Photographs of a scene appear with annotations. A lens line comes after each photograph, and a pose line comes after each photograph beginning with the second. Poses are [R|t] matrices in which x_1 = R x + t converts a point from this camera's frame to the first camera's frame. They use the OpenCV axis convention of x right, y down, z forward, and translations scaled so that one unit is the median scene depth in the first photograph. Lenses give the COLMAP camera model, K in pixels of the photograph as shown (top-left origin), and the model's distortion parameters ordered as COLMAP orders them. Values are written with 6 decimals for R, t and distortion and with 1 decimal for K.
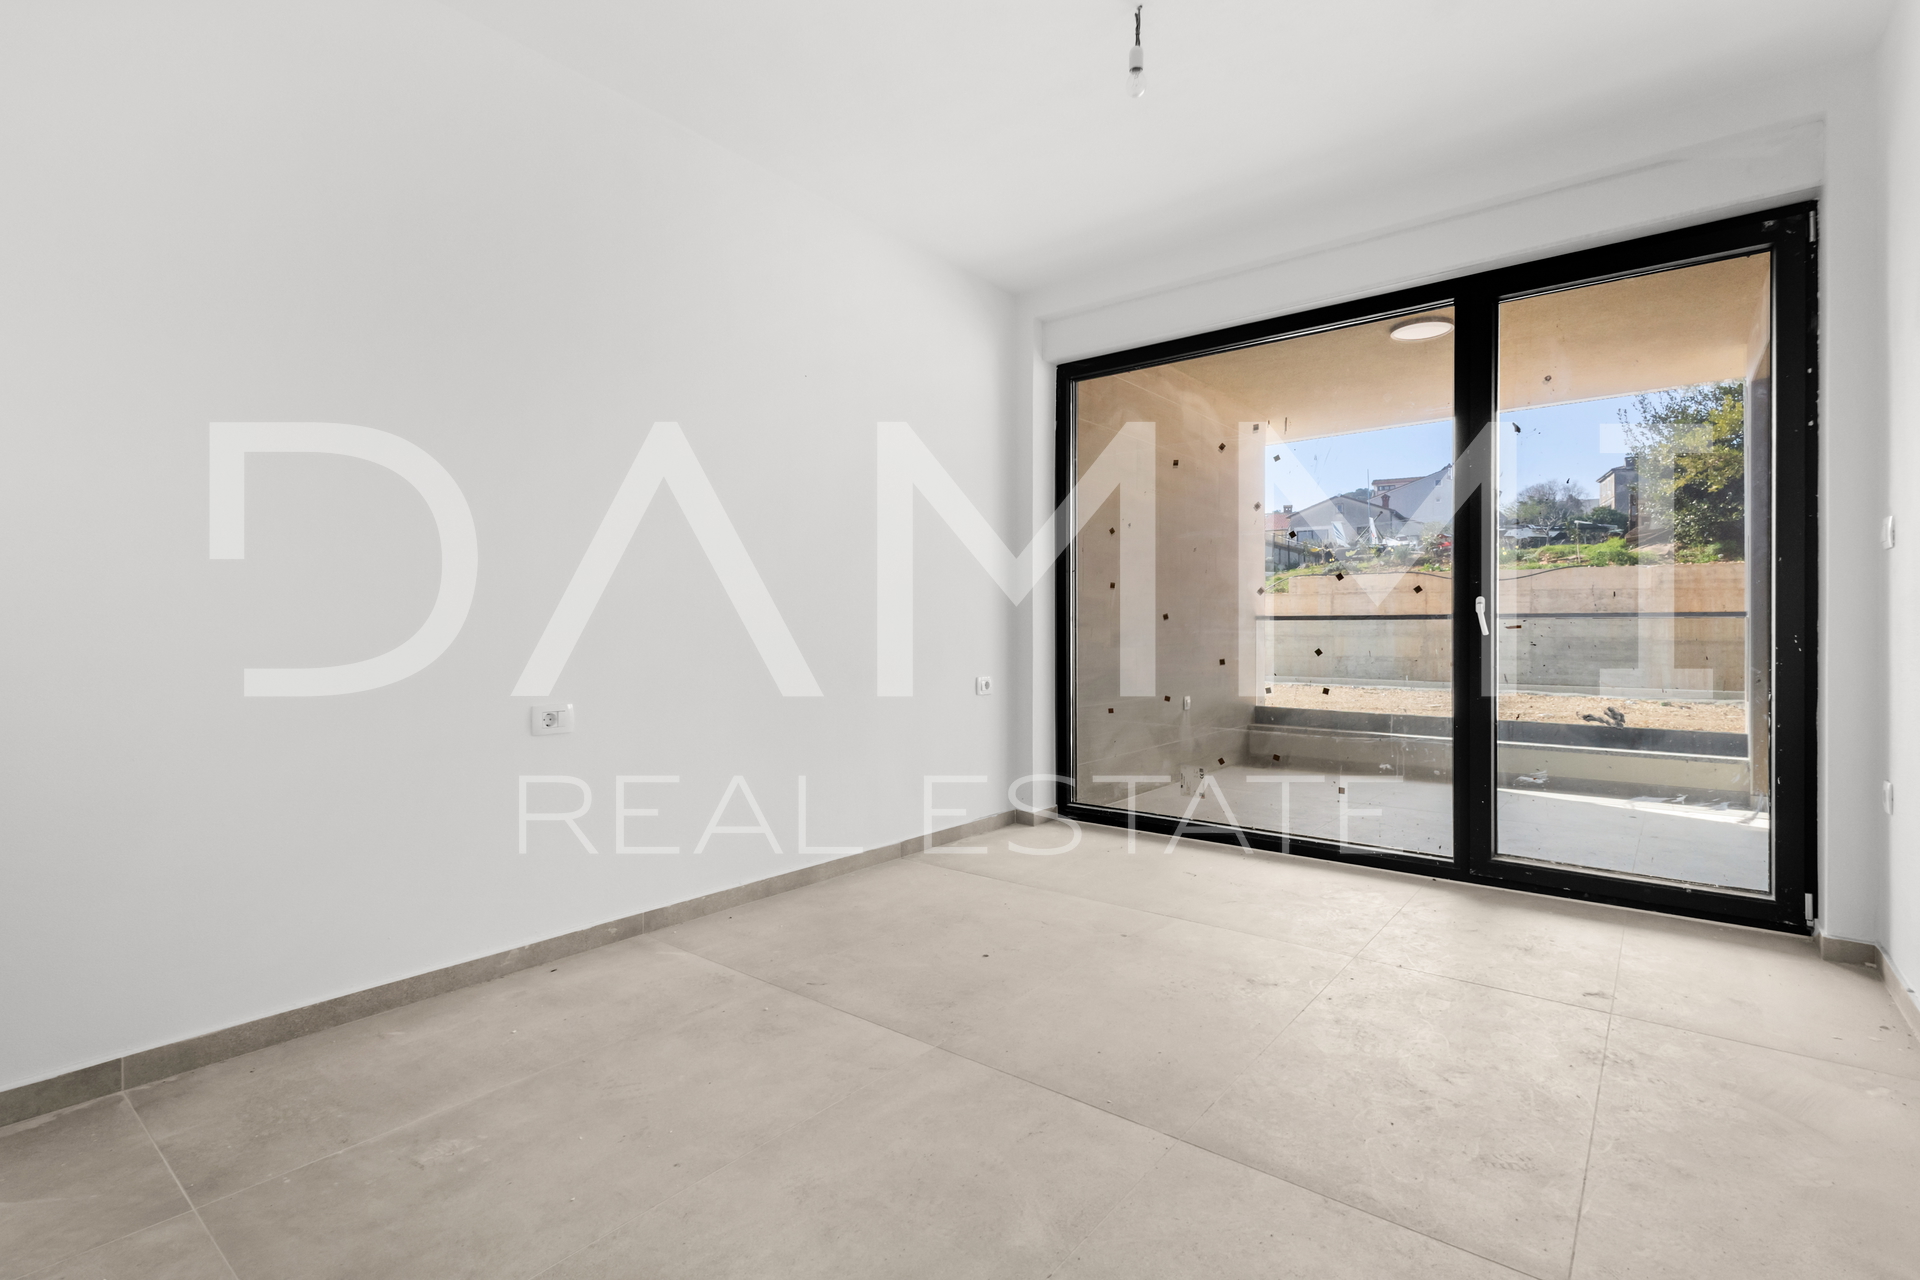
lens RADIAL K [[885.5, 0, 956.3], [0, 885.5, 640.0], [0, 0, 1]] dist [0.010416, -0.002882]
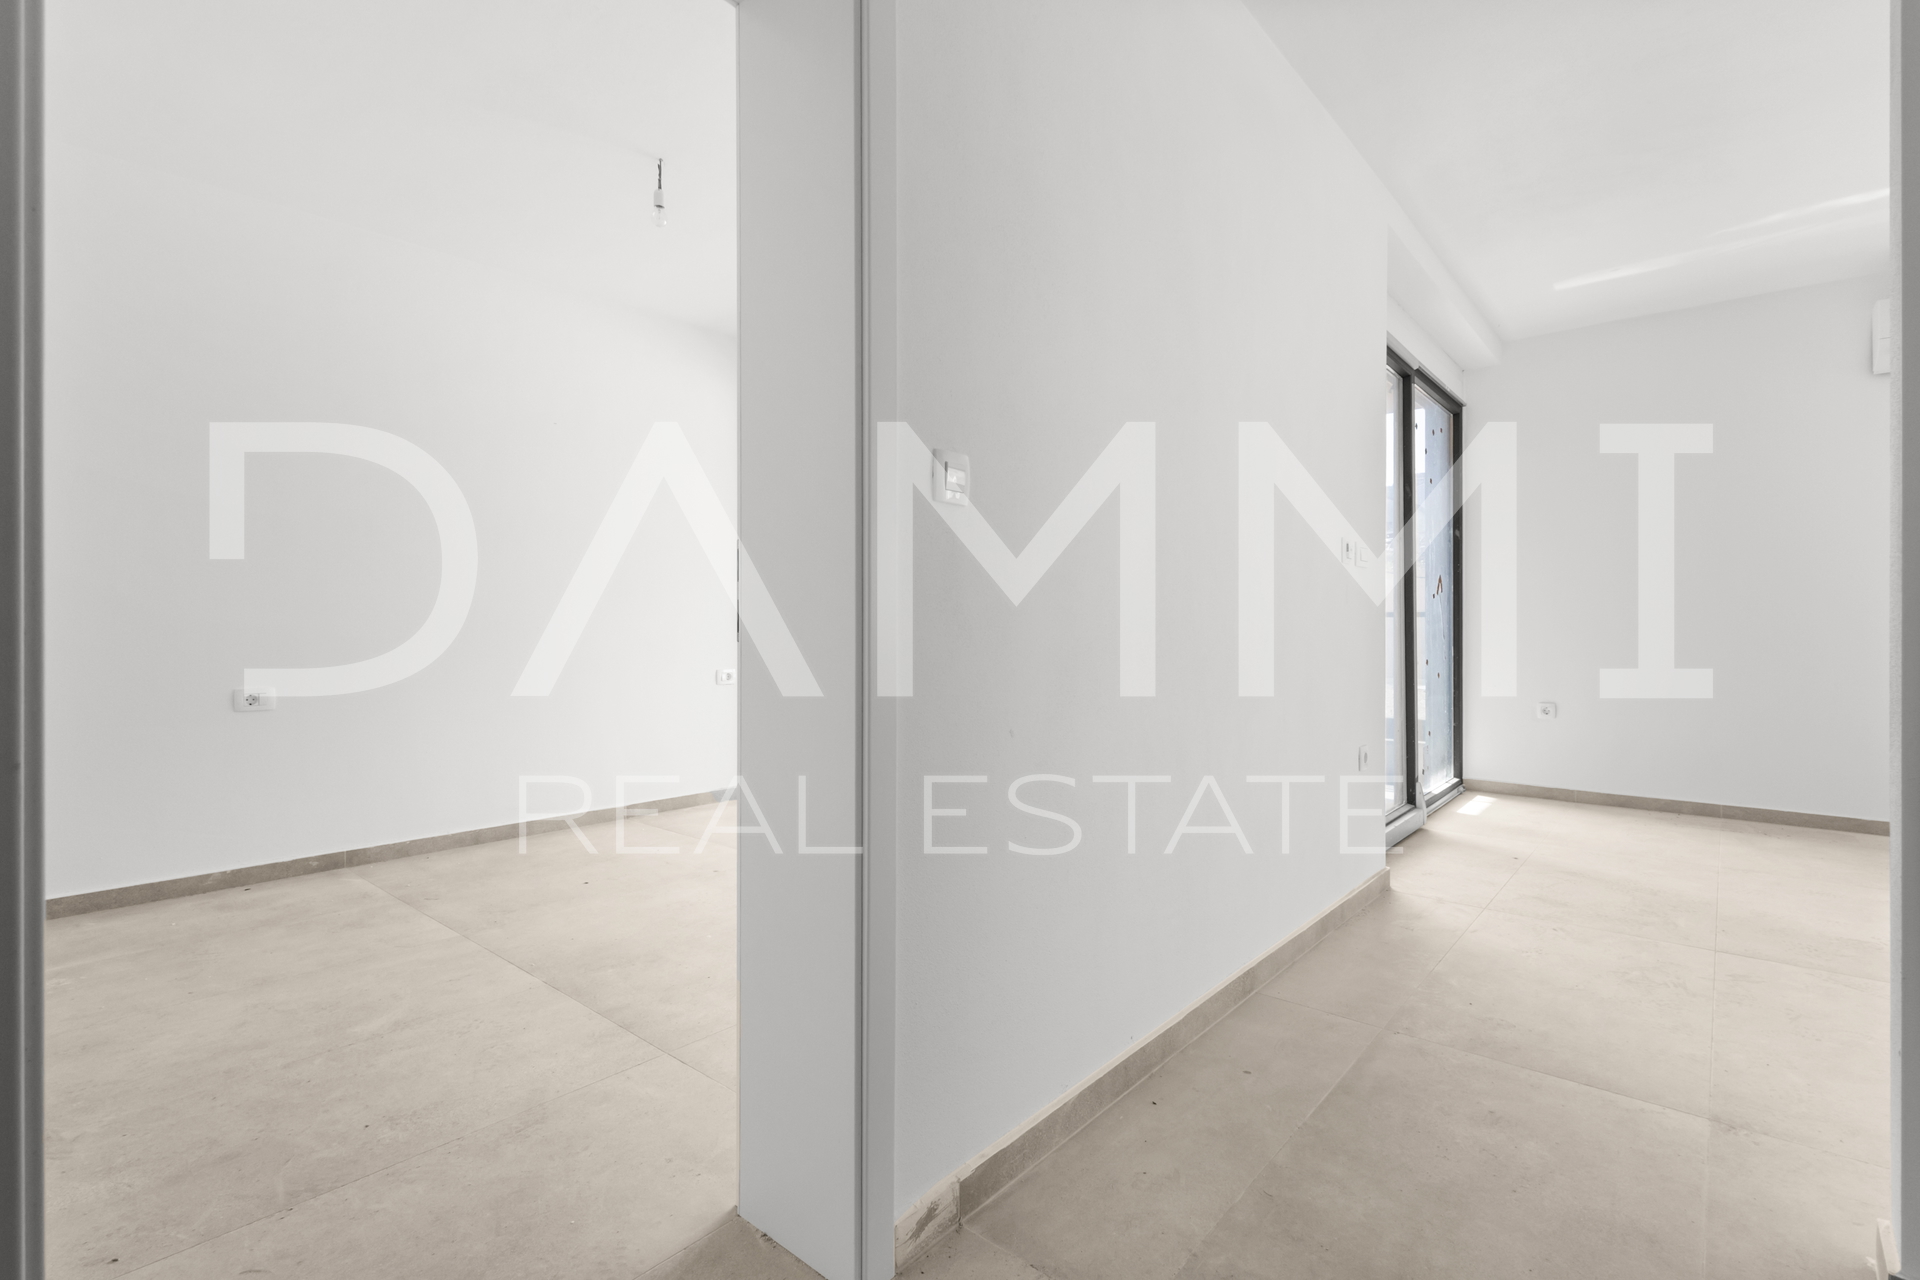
lens RADIAL K [[885.5, 0, 948.8], [0, 885.5, 623.2], [0, 0, 1]] dist [0.010416, -0.002882]
pose [[0.998603, -0.007318, -0.052333, 0.496965], [0.006279, 0.999781, -0.019987, 0.007129], [0.052468, 0.019630, 0.998430, -0.206478]]
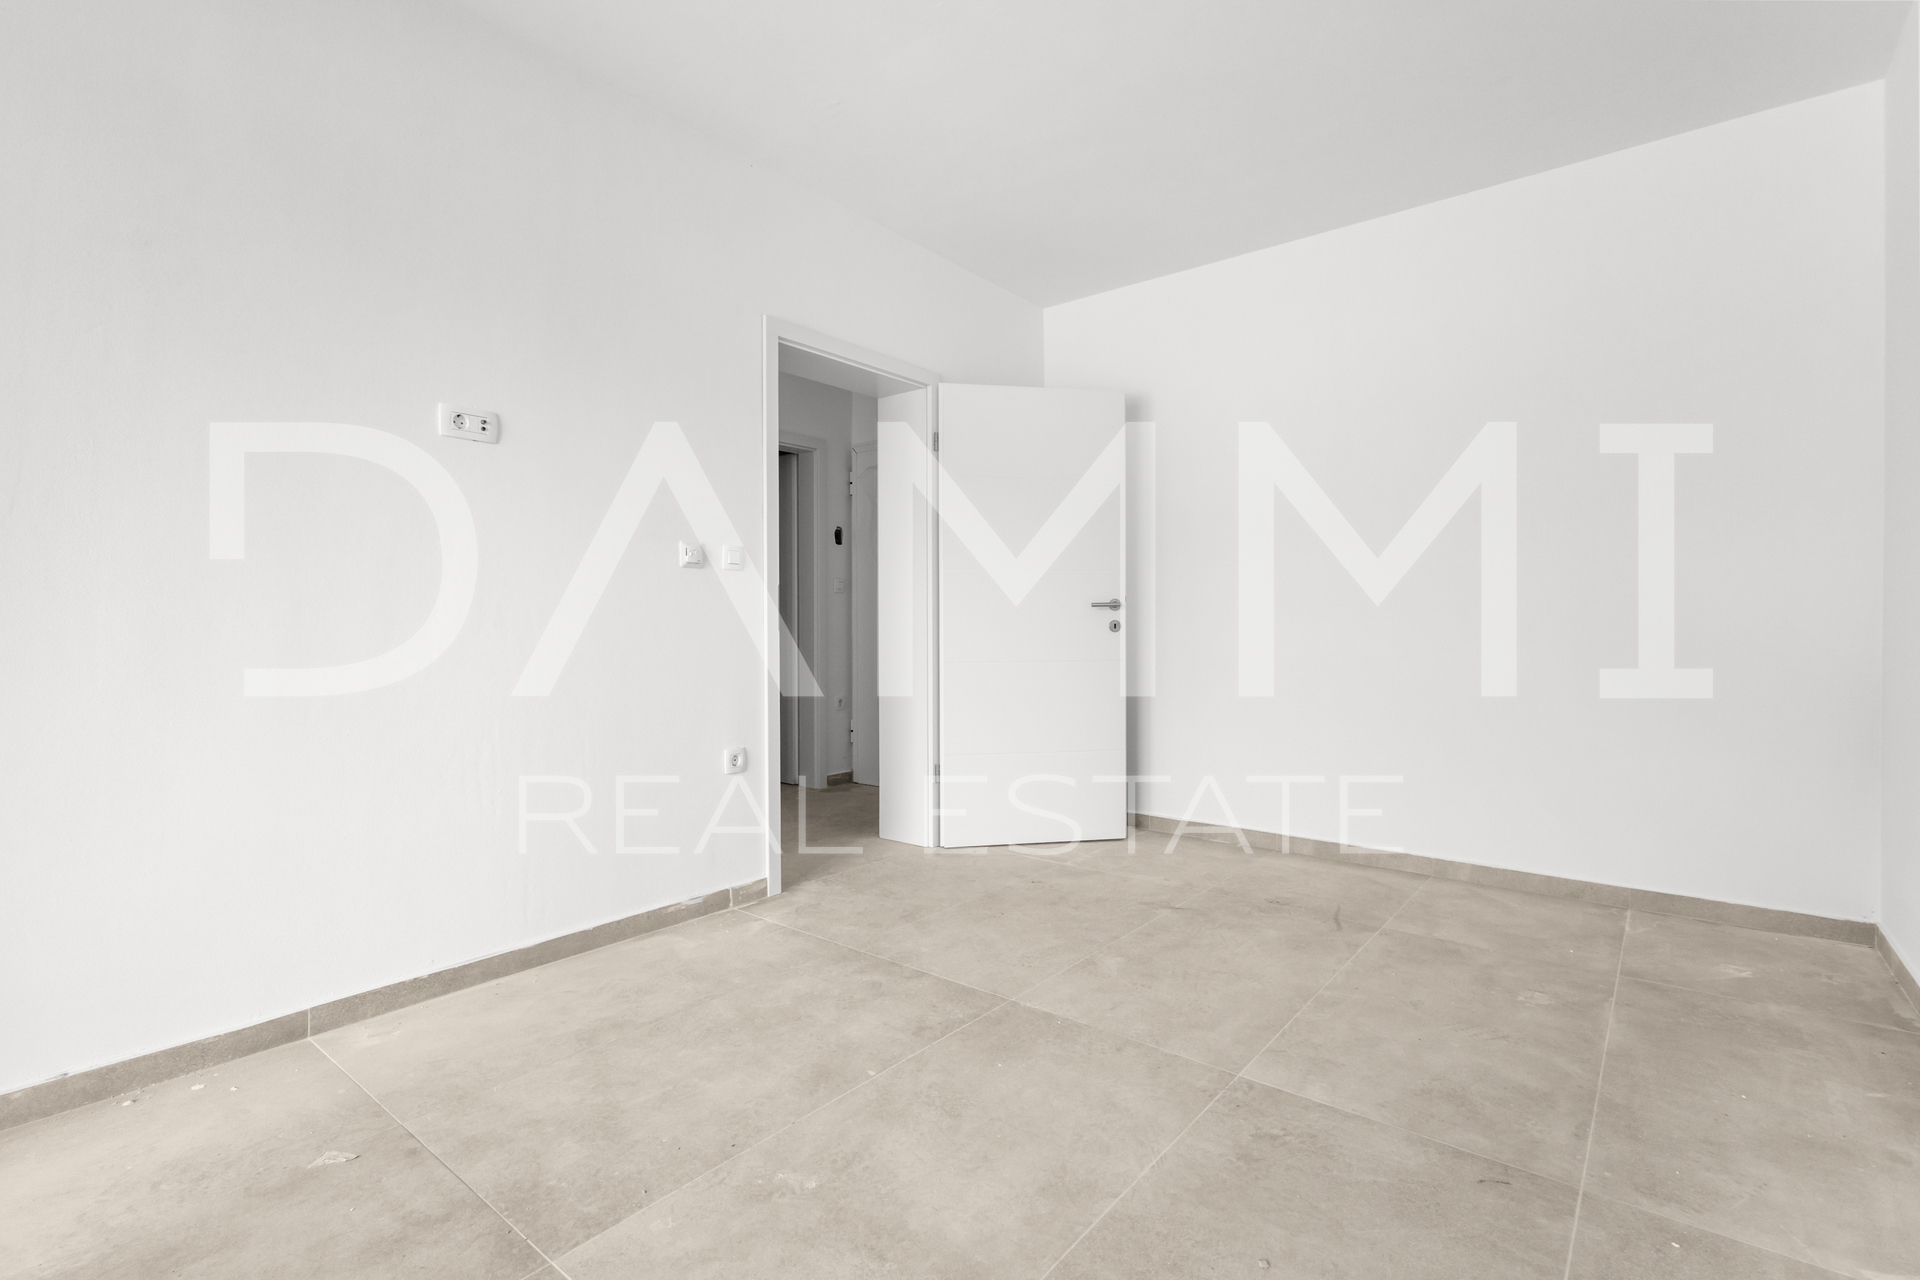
lens RADIAL K [[885.5, 0, 960.4], [0, 885.5, 629.4], [0, 0, 1]] dist [0.010416, -0.002882]
pose [[-0.999959, 0.000578, 0.008986, 0.161010], [0.000738, 0.999842, 0.017773, -0.016327], [-0.008974, 0.017778, -0.999802, 1.202841]]
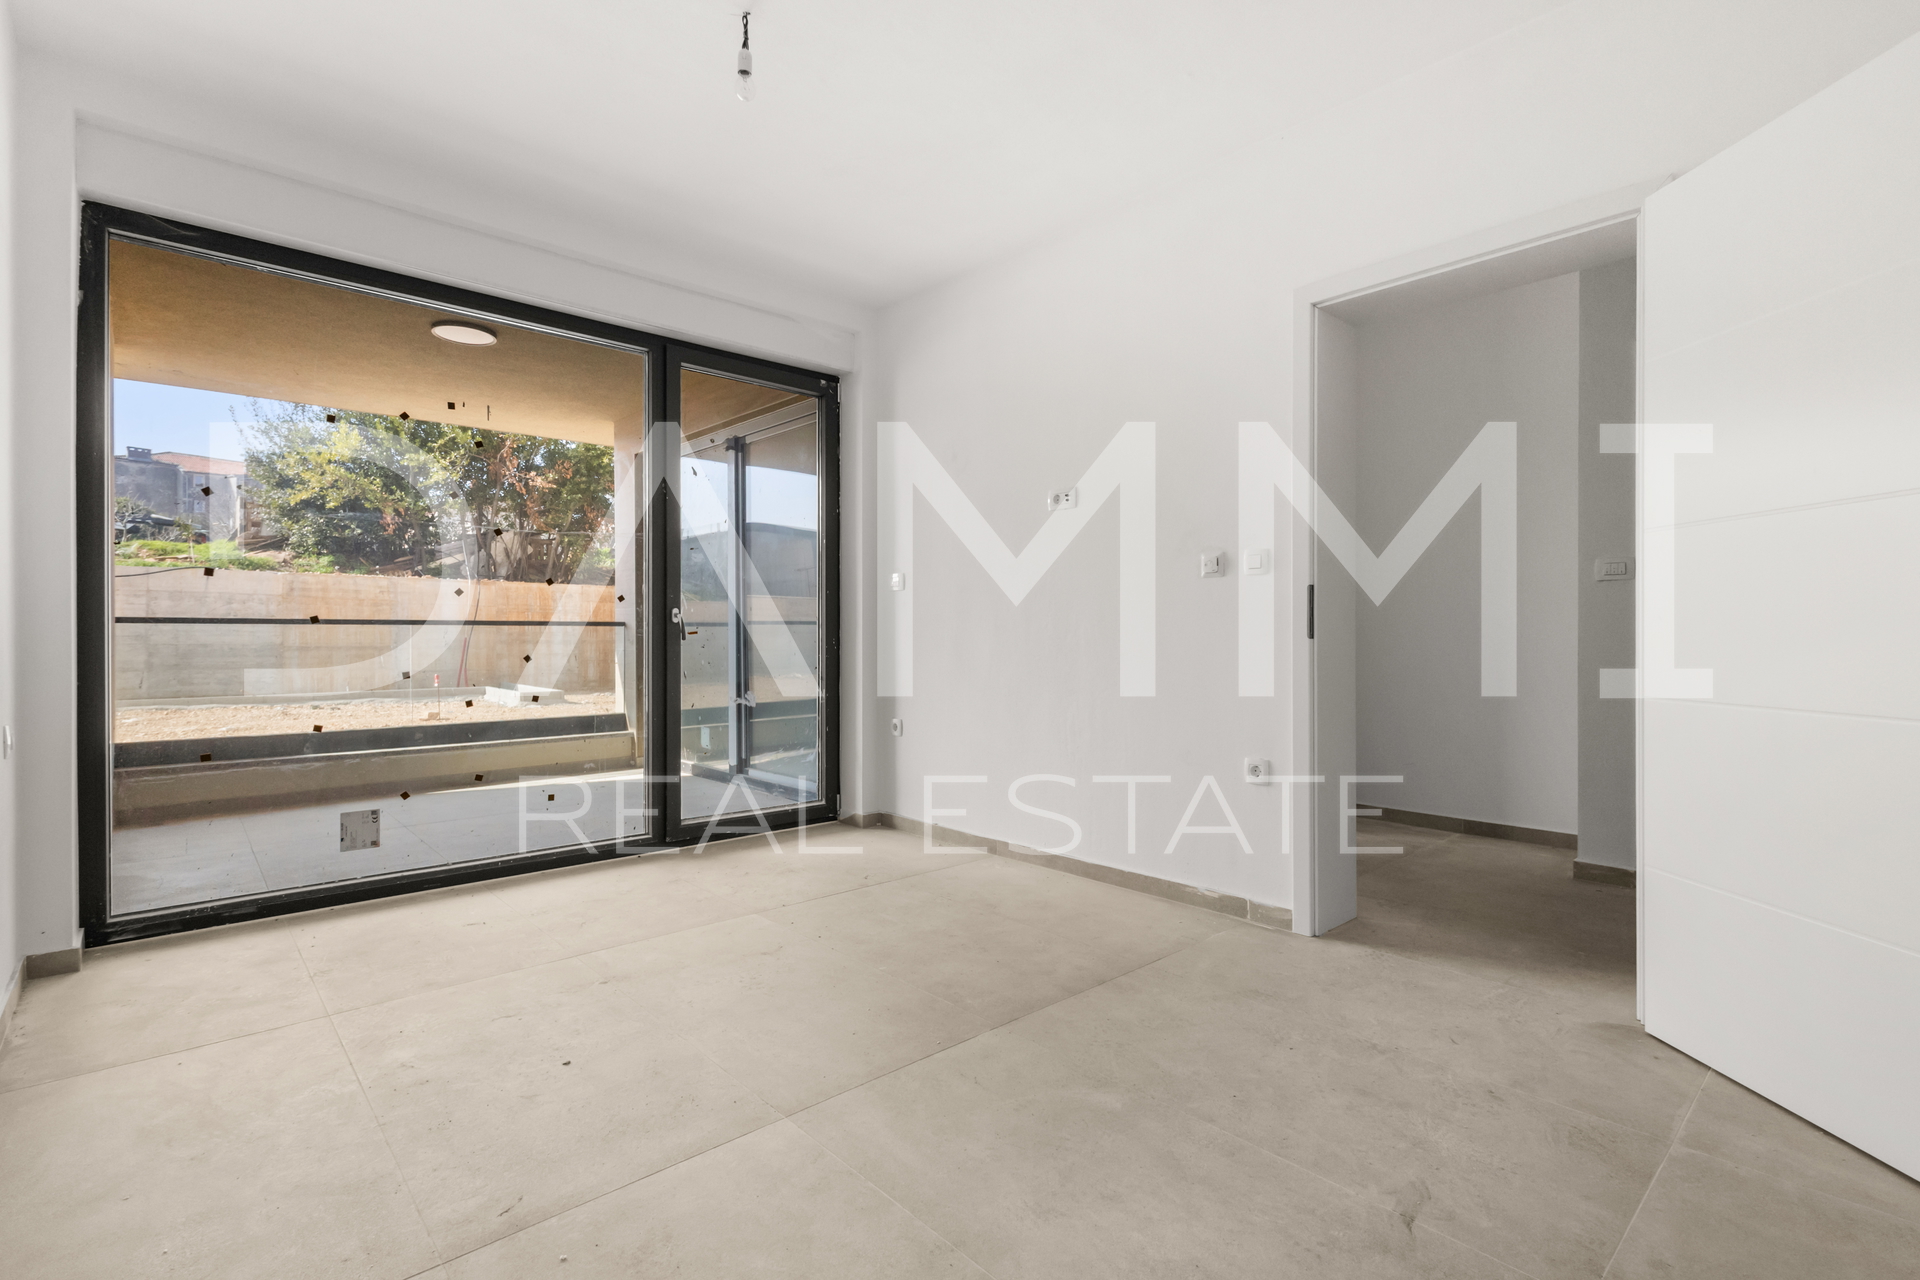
lens RADIAL K [[885.5, 0, 961.7], [0, 885.5, 635.7], [0, 0, 1]] dist [0.010416, -0.002882]
pose [[0.160608, -0.002582, 0.987015, -0.529244], [0.014323, 0.999897, 0.000285, -0.005059], [-0.986914, 0.014091, 0.160628, 0.428719]]
